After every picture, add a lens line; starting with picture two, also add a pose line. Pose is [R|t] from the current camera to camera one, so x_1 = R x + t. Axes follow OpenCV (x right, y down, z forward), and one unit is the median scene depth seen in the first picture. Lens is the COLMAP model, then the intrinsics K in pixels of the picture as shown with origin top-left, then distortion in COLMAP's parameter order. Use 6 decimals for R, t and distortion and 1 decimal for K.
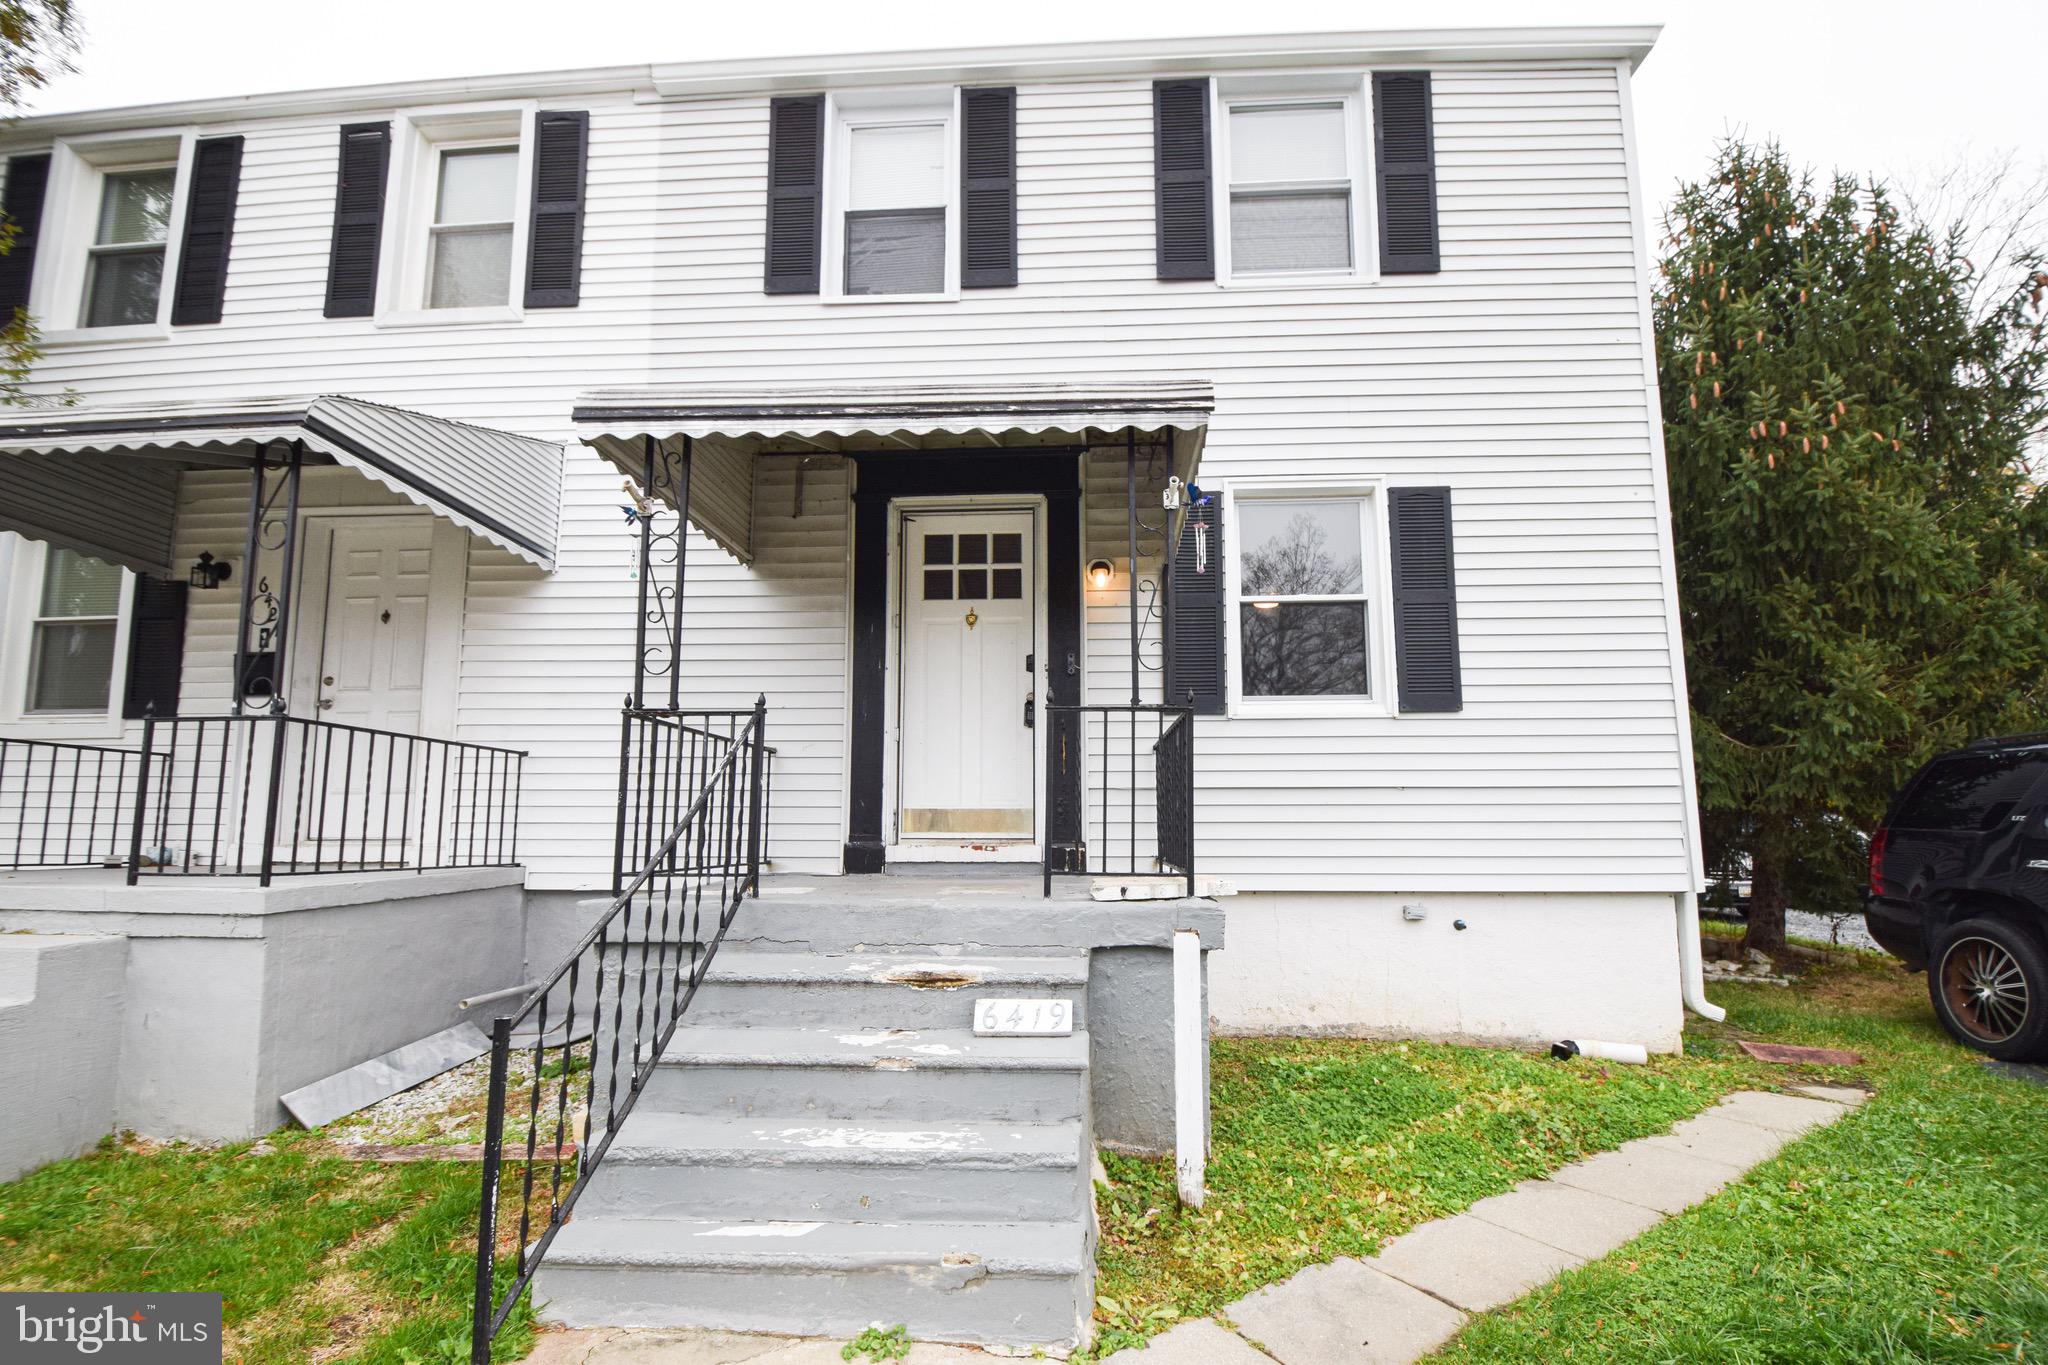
lens RADIAL K [[903.0, 0, 1049.0], [0, 903.0, 722.4], [0, 0, 1]] dist [0.009749, -0.018917]
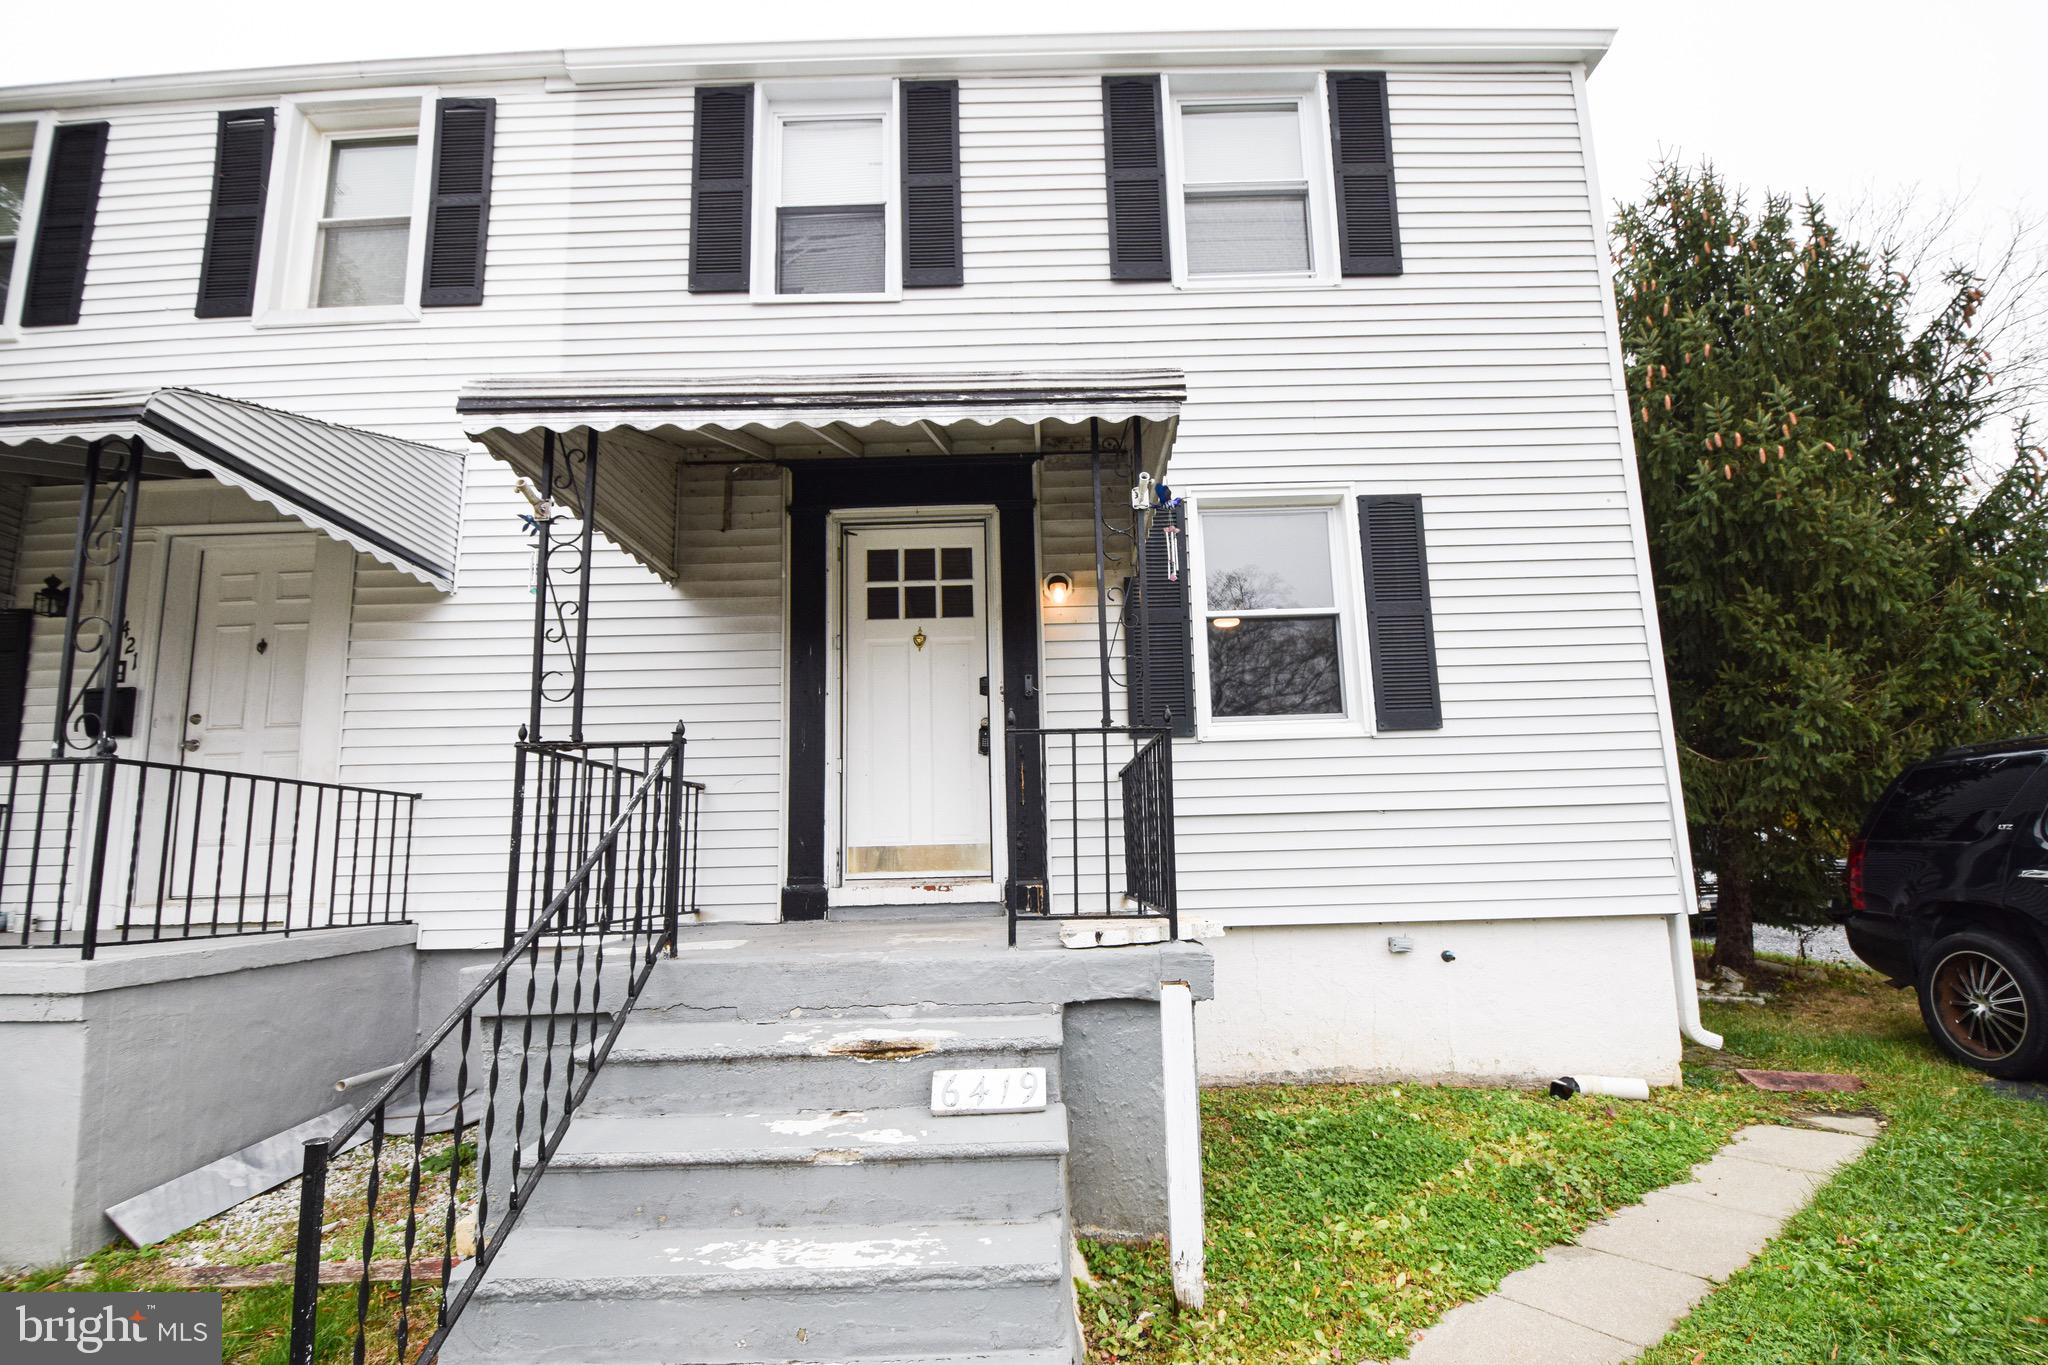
lens RADIAL K [[903.0, 0, 1049.0], [0, 903.0, 722.4], [0, 0, 1]] dist [0.009749, -0.018917]
pose [[0.998193, -0.018242, 0.057253, -0.008270], [0.020111, 0.999278, -0.032244, 0.003165], [-0.056623, 0.033337, 0.997839, 0.074053]]
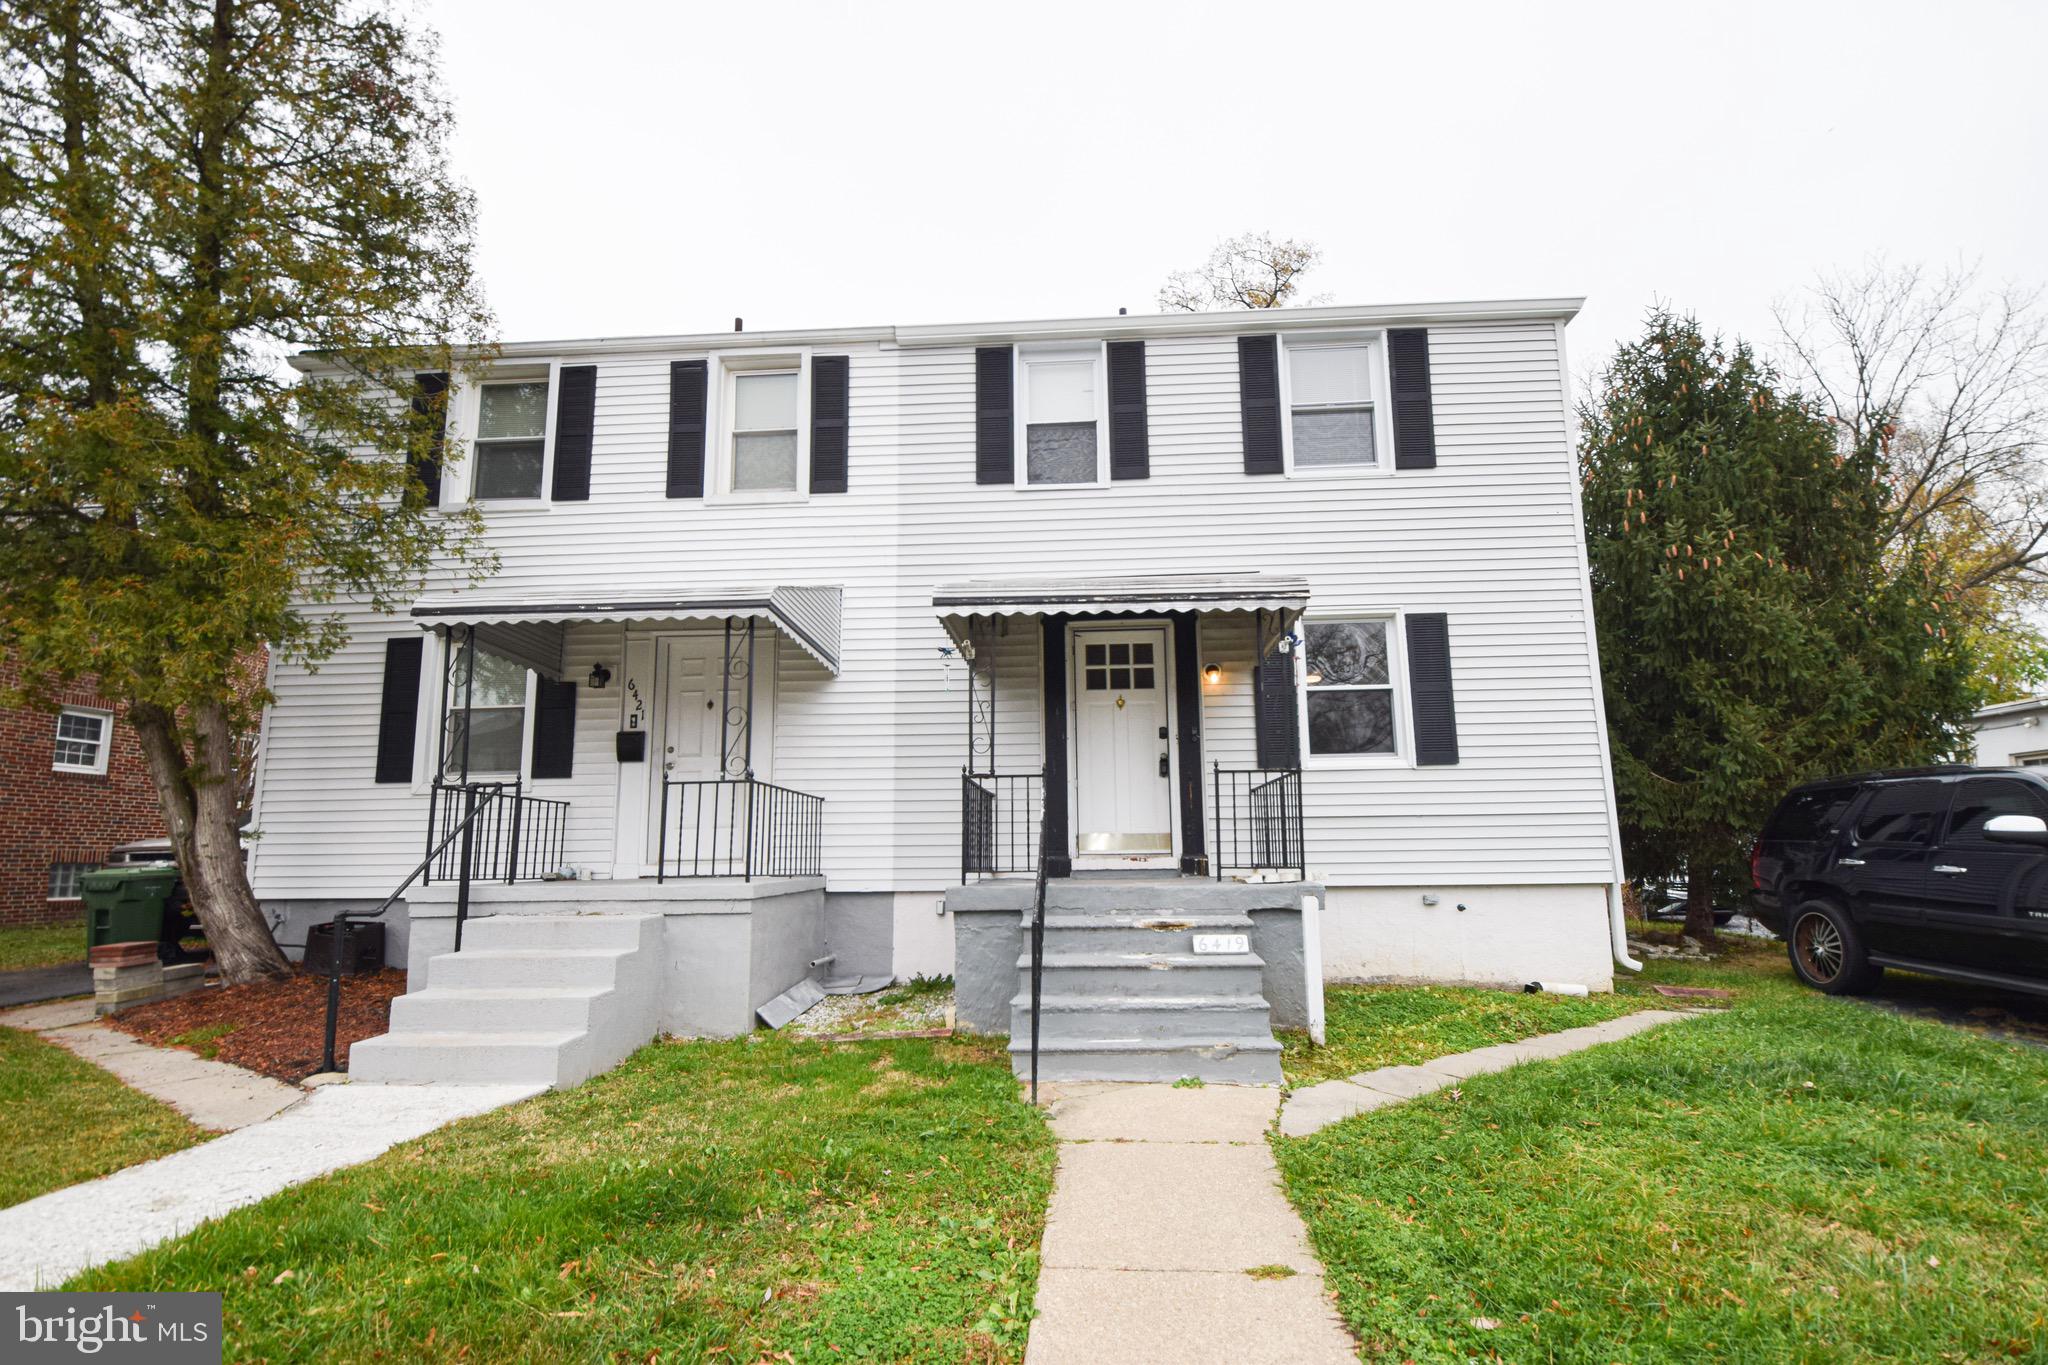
lens RADIAL K [[918.9, 0, 1042.7], [0, 918.9, 719.2], [0, 0, 1]] dist [0.016579, -0.023512]
pose [[0.999936, -0.011322, 0.000786, -0.220823], [0.011343, 0.999249, -0.037040, -0.035805], [-0.000366, 0.037046, 0.999313, -0.499418]]
